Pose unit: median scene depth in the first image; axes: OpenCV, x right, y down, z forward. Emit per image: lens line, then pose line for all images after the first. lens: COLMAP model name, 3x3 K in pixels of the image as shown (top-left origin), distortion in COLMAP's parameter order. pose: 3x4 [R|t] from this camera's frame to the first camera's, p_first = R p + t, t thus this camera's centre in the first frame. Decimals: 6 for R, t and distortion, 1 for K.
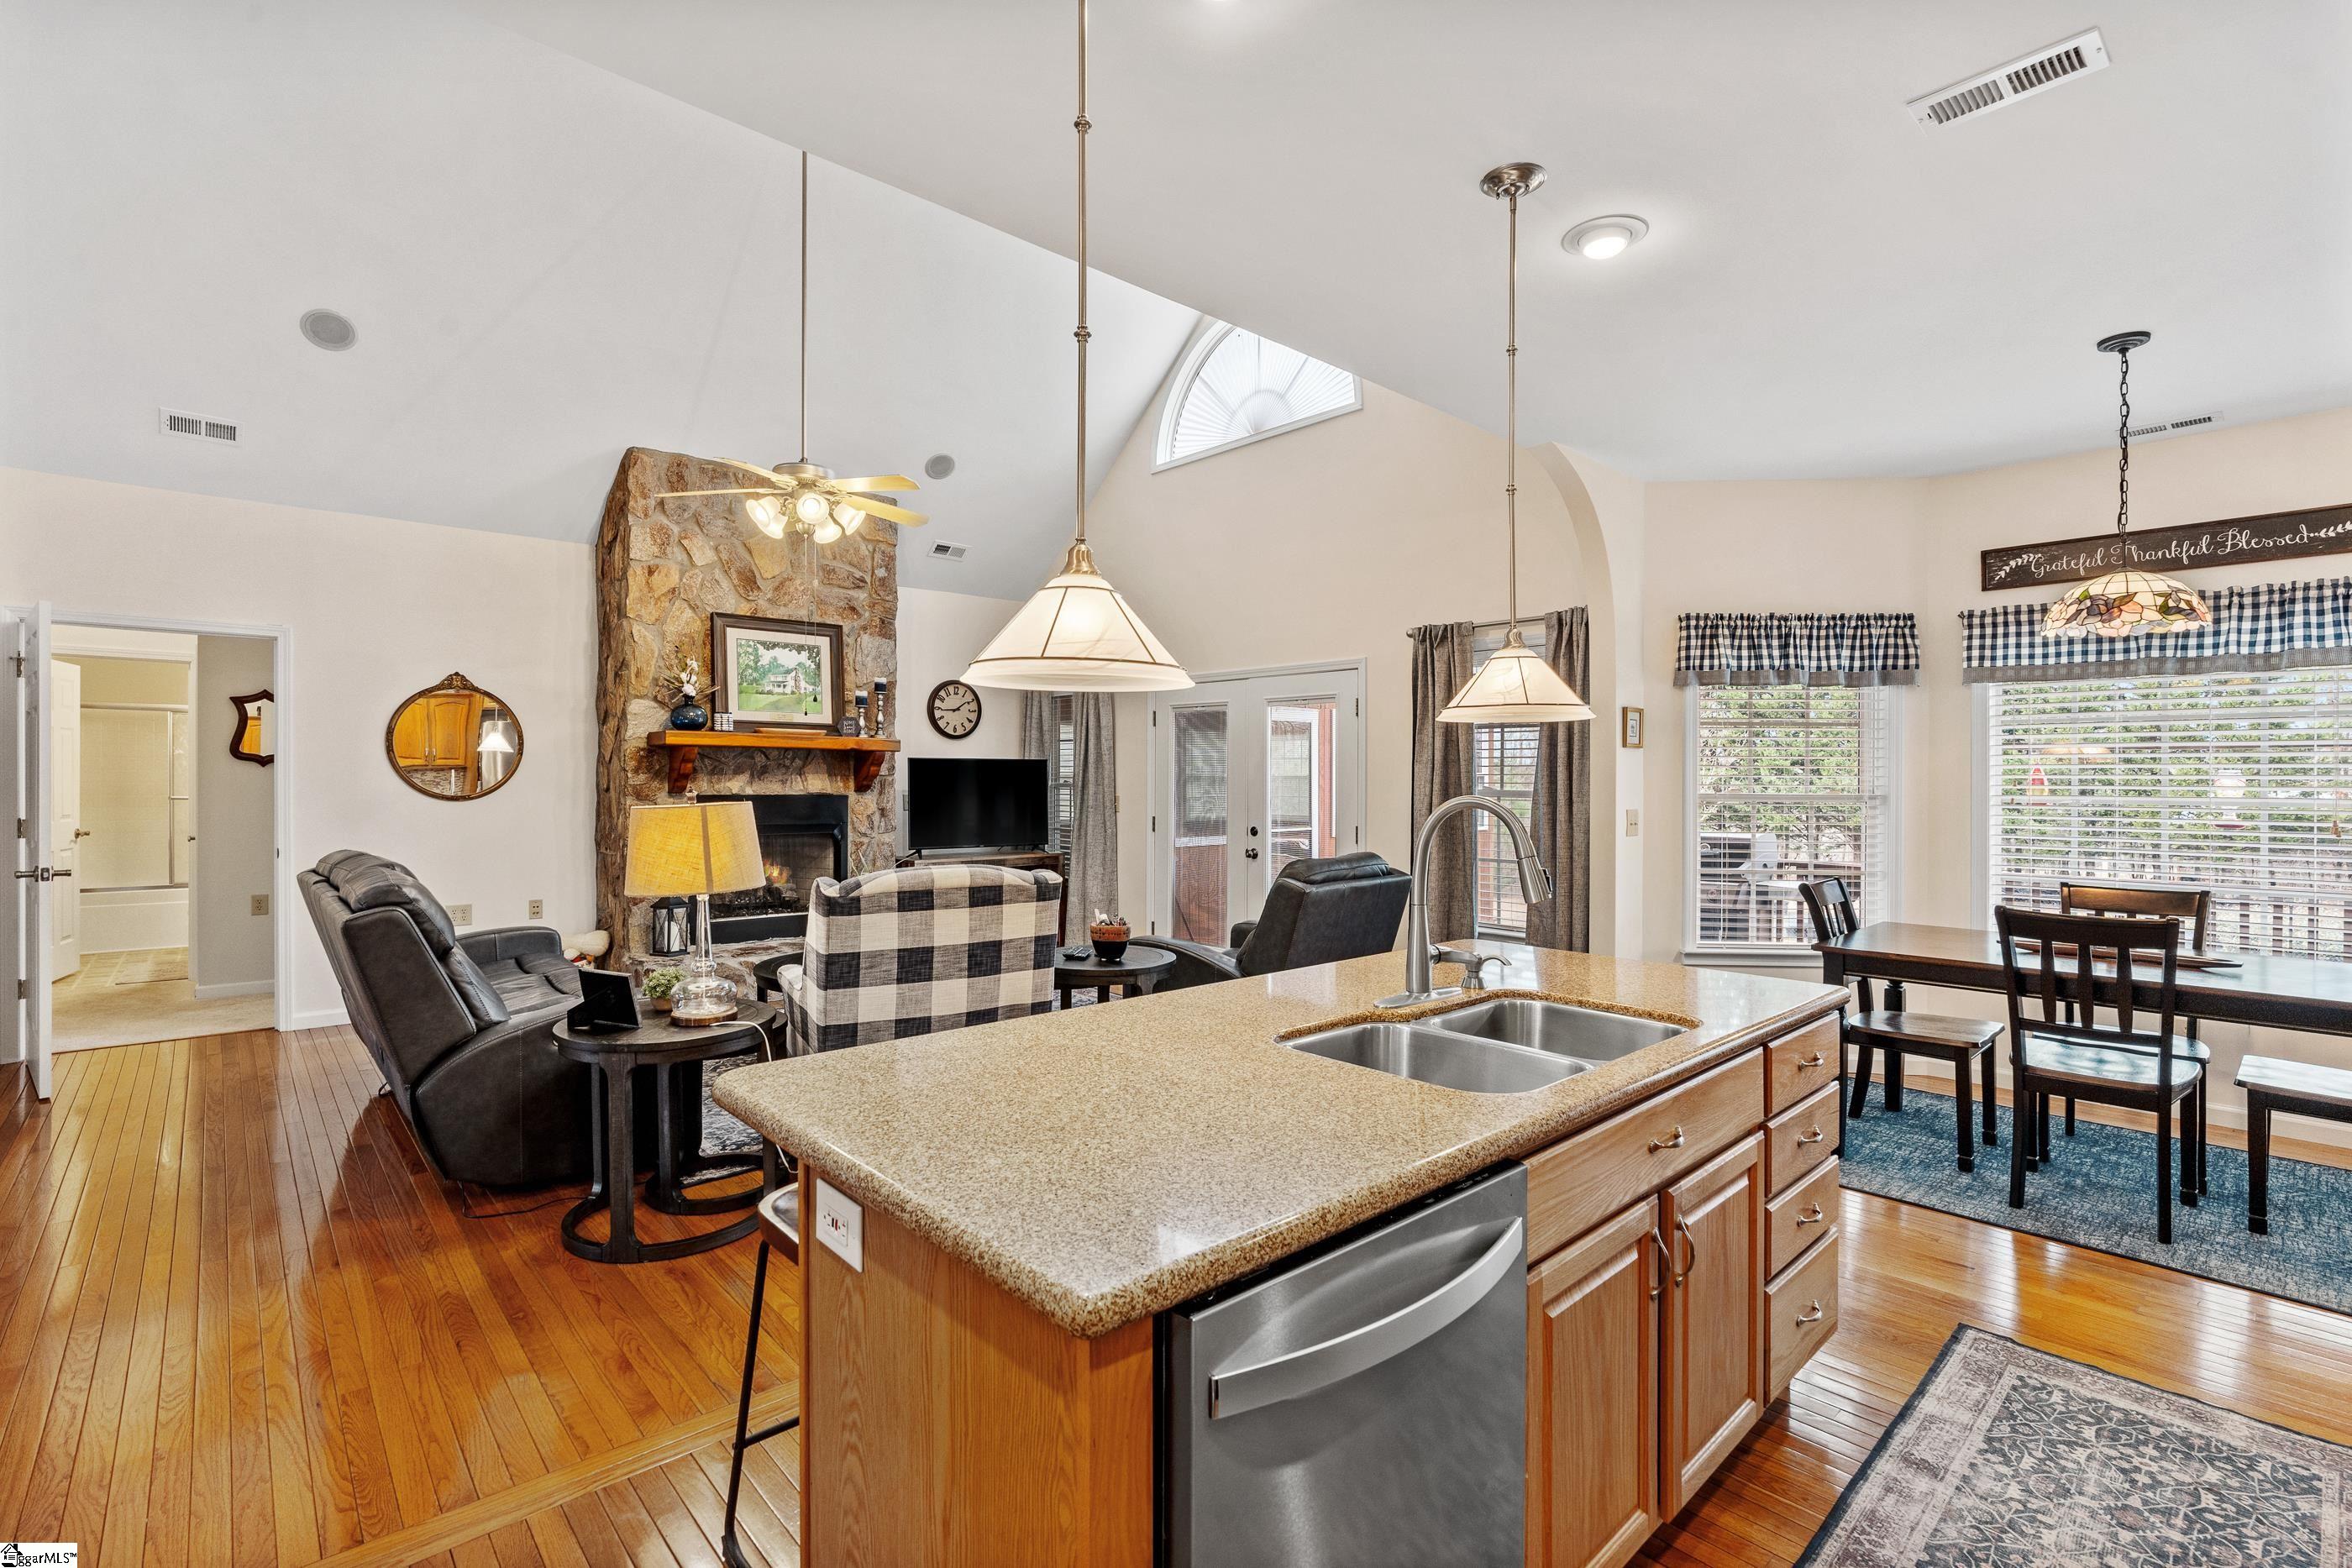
lens RADIAL K [[1058.7, 0, 1175.2], [0, 1058.7, 778.1], [0, 0, 1]] dist [-0.003823, 0.000124]
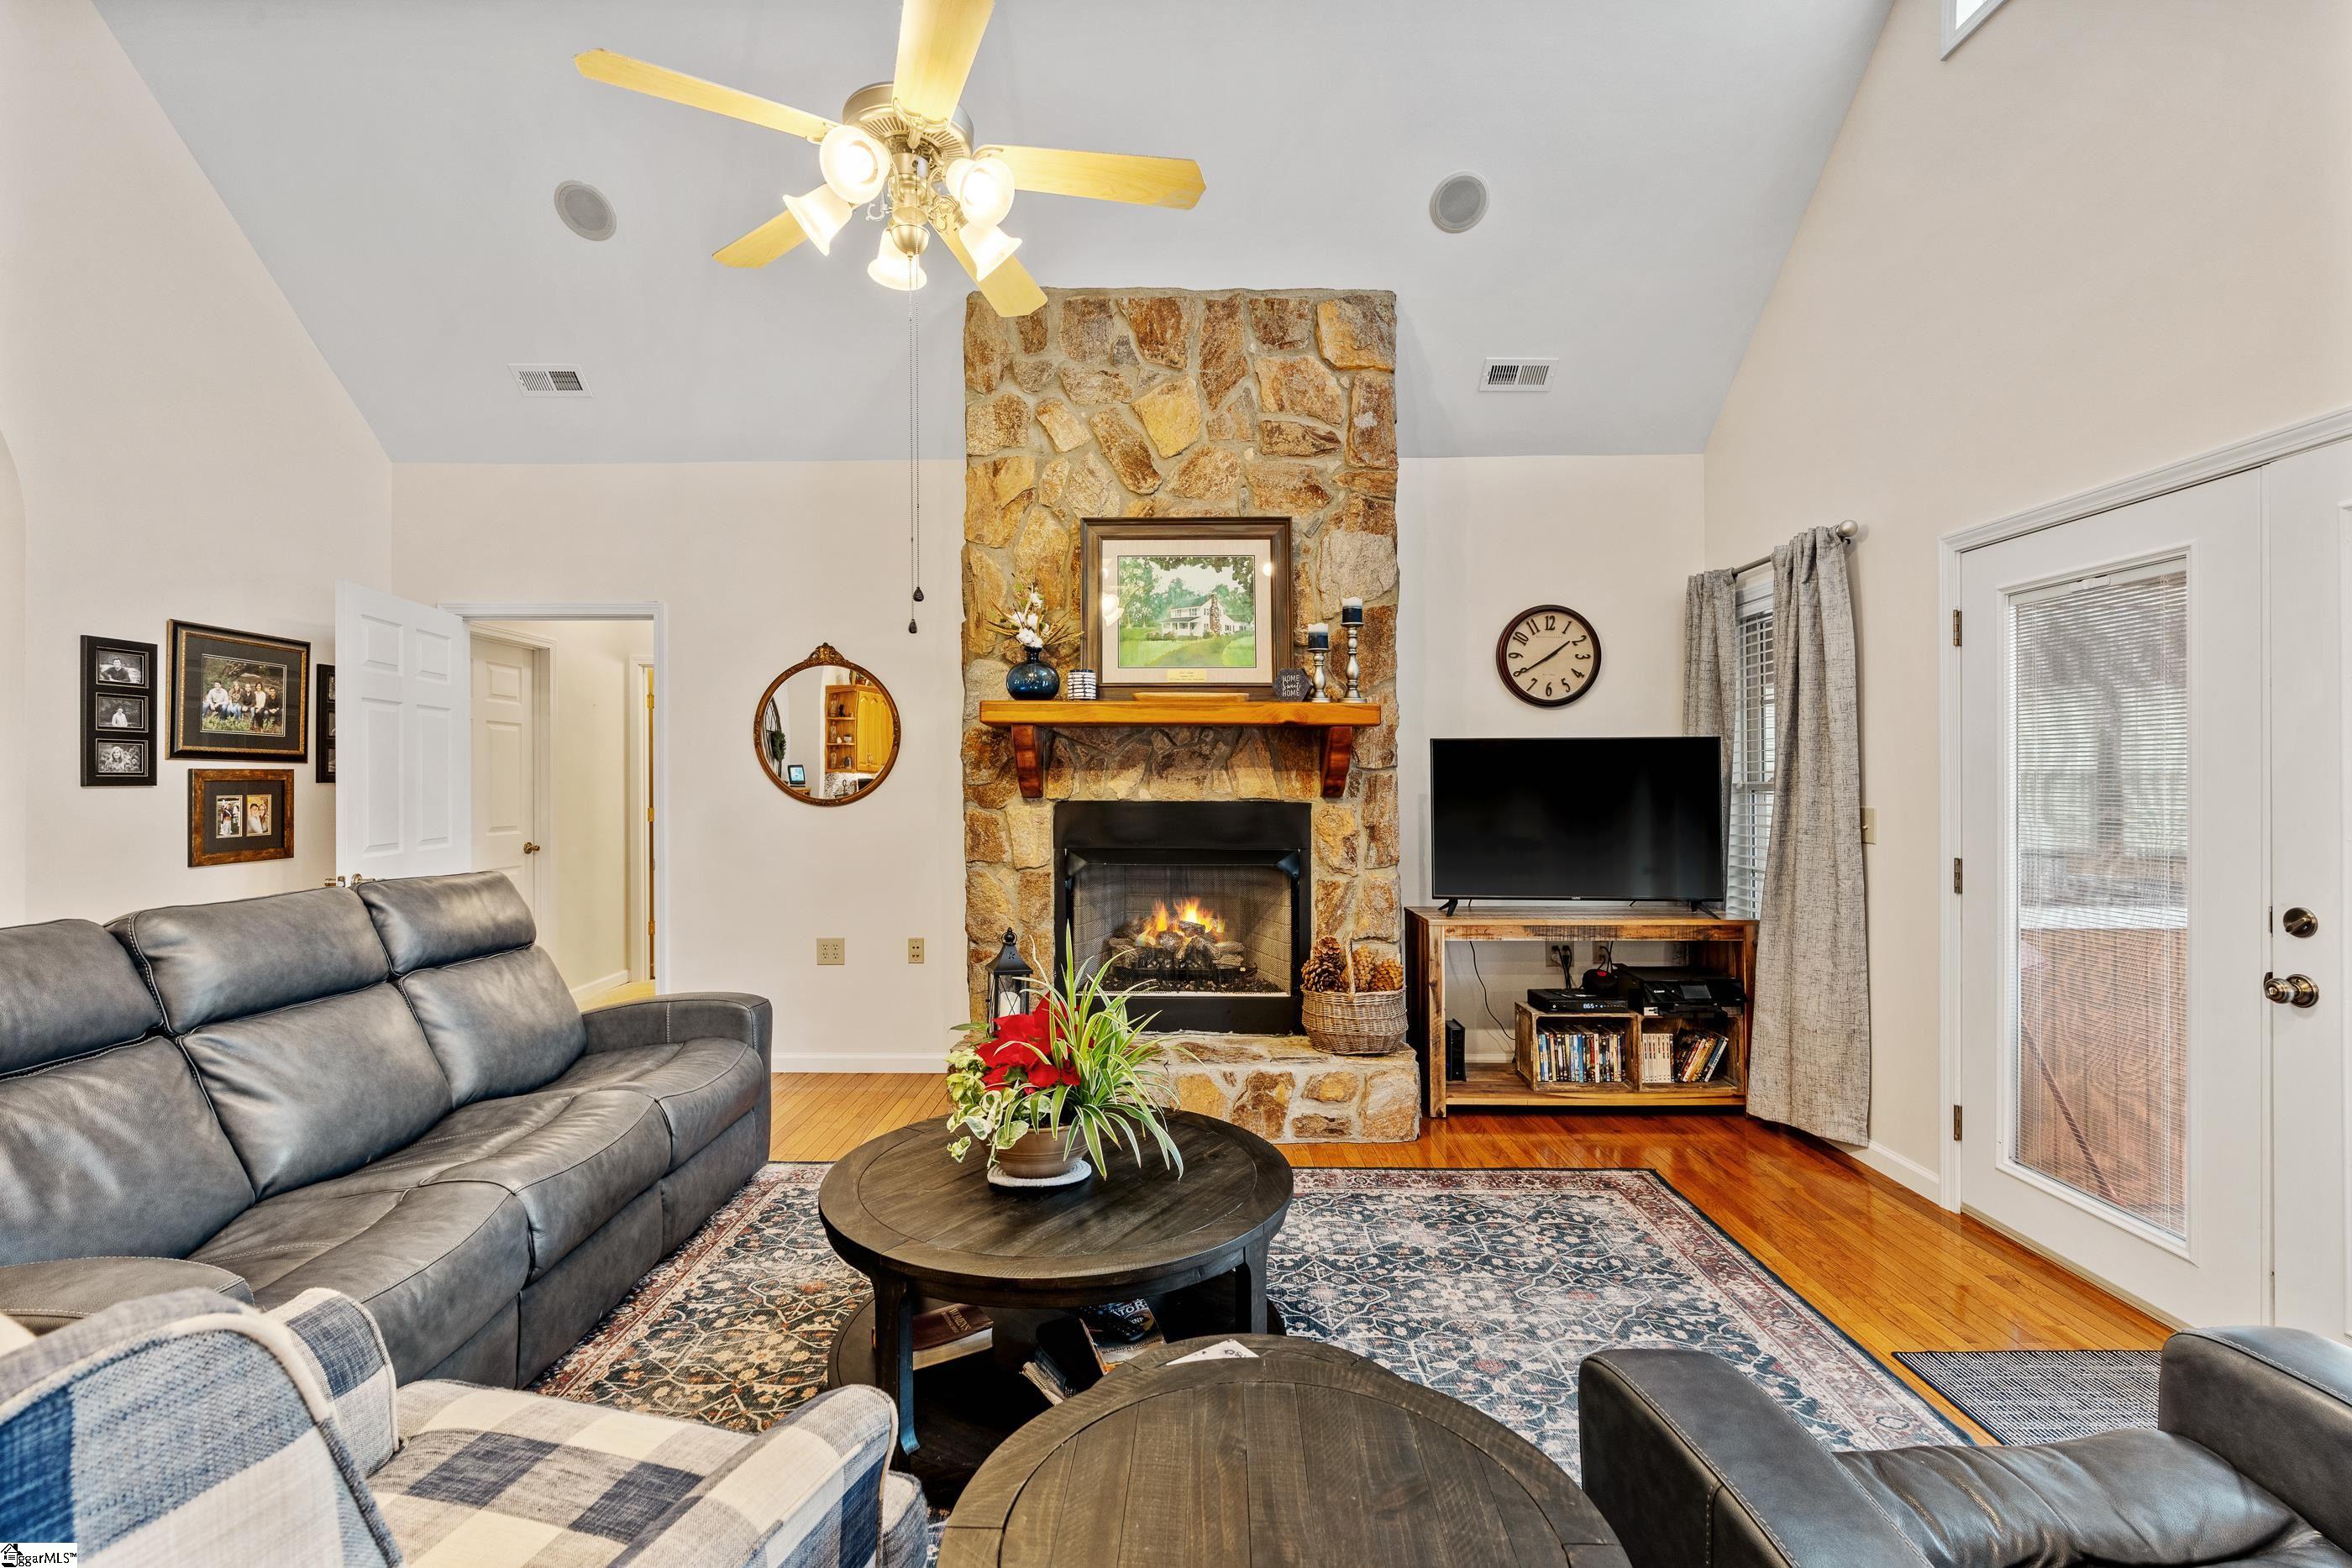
lens RADIAL K [[1058.7, 0, 1175.2], [0, 1058.7, 778.1], [0, 0, 1]] dist [-0.003823, 0.000124]
pose [[0.736798, -0.008451, -0.676060, 0.038528], [0.004590, 0.999961, -0.007498, 0.006533], [0.676097, 0.002421, 0.736808, 0.517634]]
